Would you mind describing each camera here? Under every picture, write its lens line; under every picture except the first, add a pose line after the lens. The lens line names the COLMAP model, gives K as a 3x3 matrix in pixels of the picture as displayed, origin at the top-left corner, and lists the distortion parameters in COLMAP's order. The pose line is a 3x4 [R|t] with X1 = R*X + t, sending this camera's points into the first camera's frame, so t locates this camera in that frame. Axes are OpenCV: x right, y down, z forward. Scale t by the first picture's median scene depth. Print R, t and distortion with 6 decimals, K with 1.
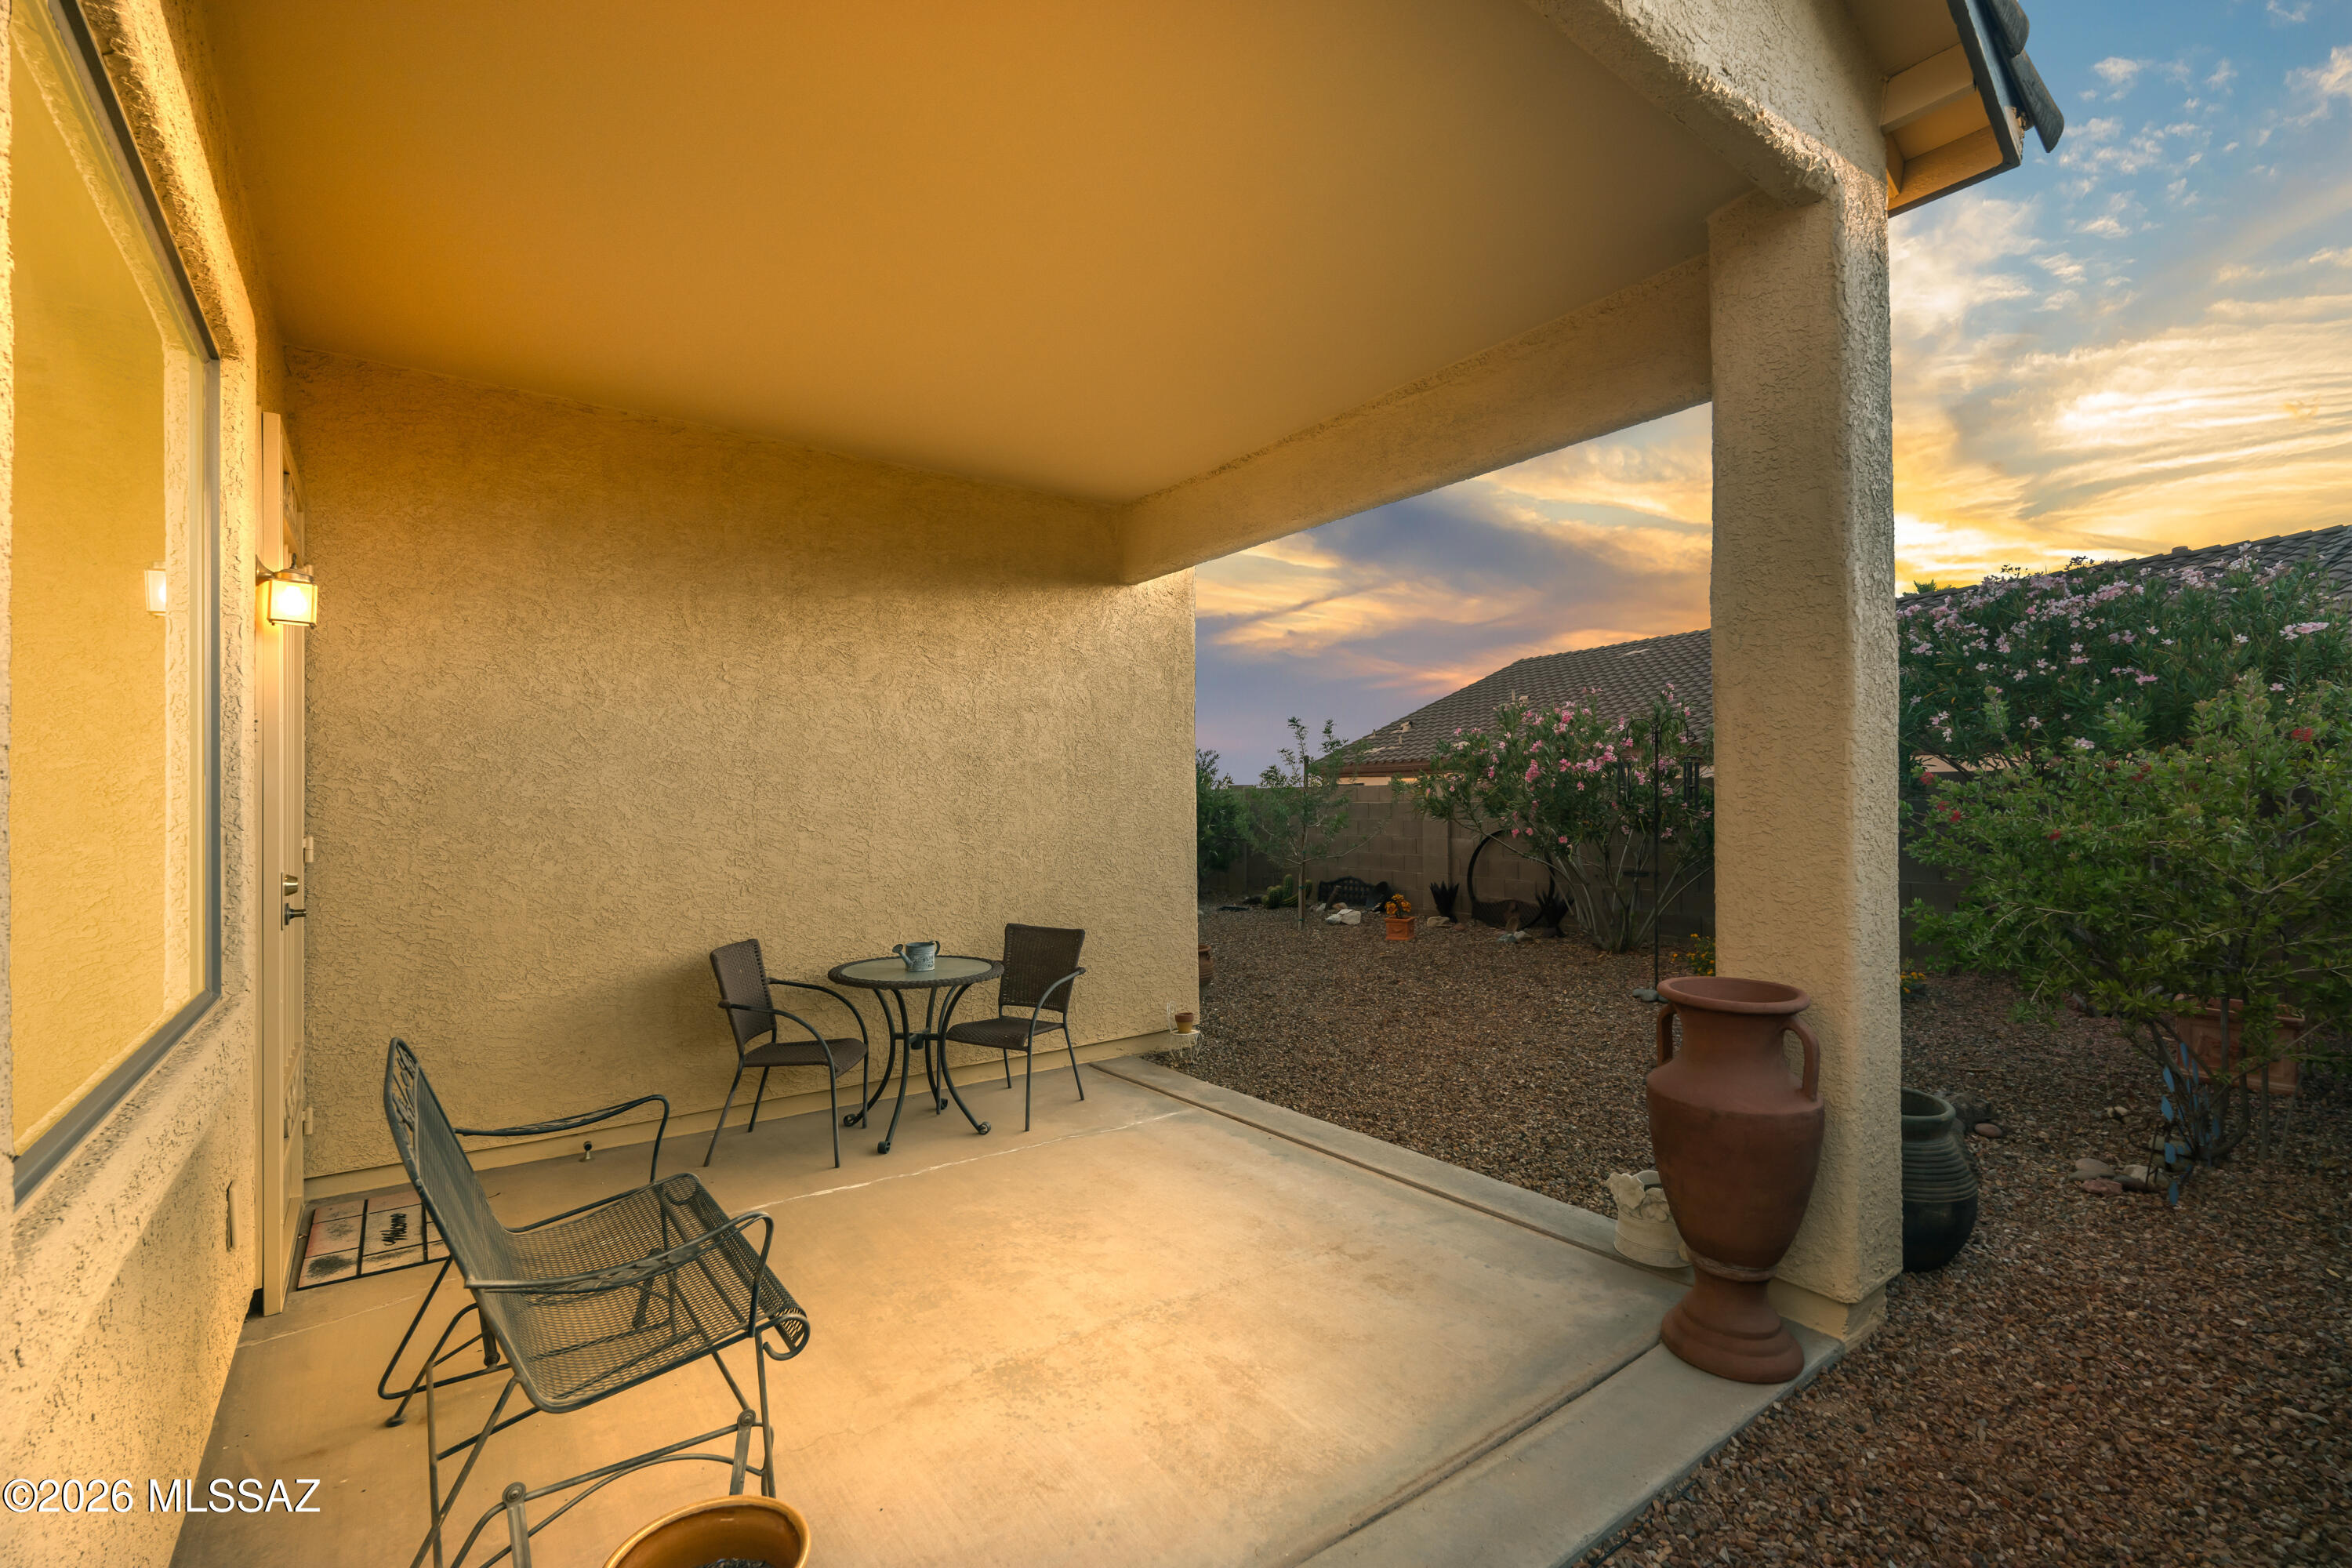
lens RADIAL K [[1020.5, 0, 1172.4], [0, 1020.5, 796.3], [0, 0, 1]] dist [0.000190, 0.000224]
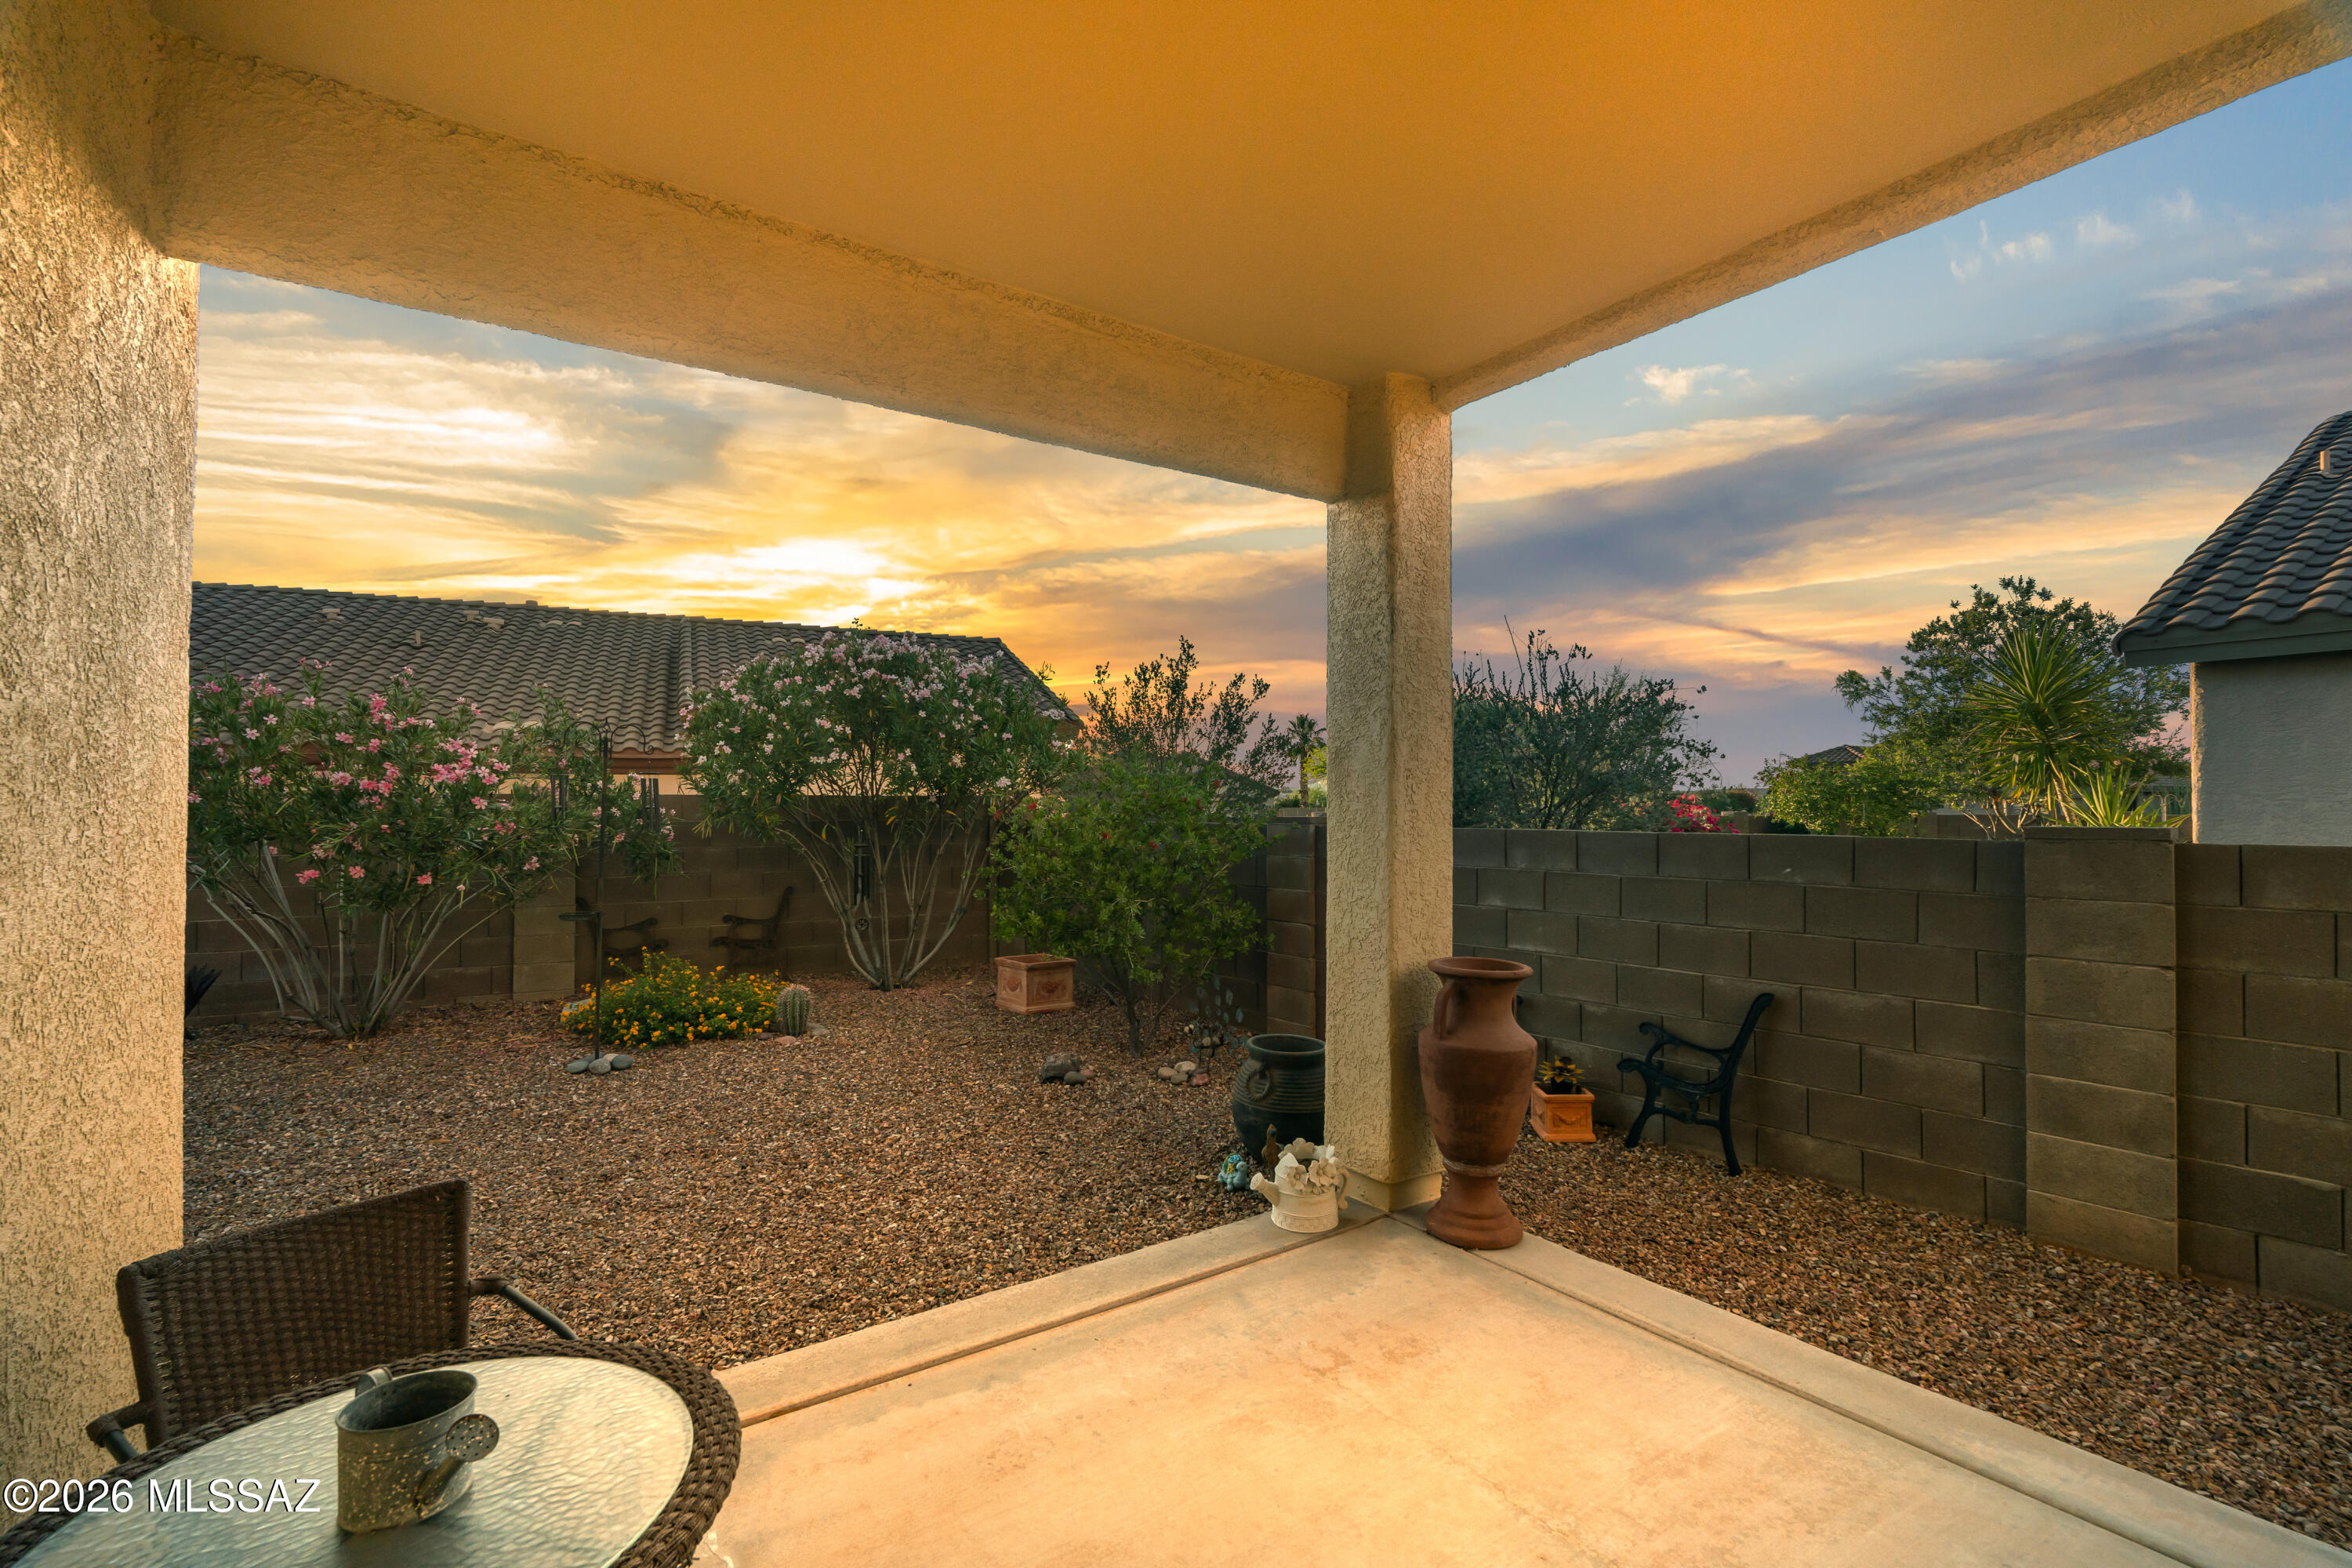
lens RADIAL K [[1038.0, 0, 1176.0], [0, 1038.0, 784.0], [0, 0, 1]] dist [0.001334, -0.000177]
pose [[0.040912, 0.028041, 0.998769, -0.650017], [-0.006623, 0.999592, -0.027793, -0.008507], [-0.999141, -0.005478, 0.041081, 1.010047]]
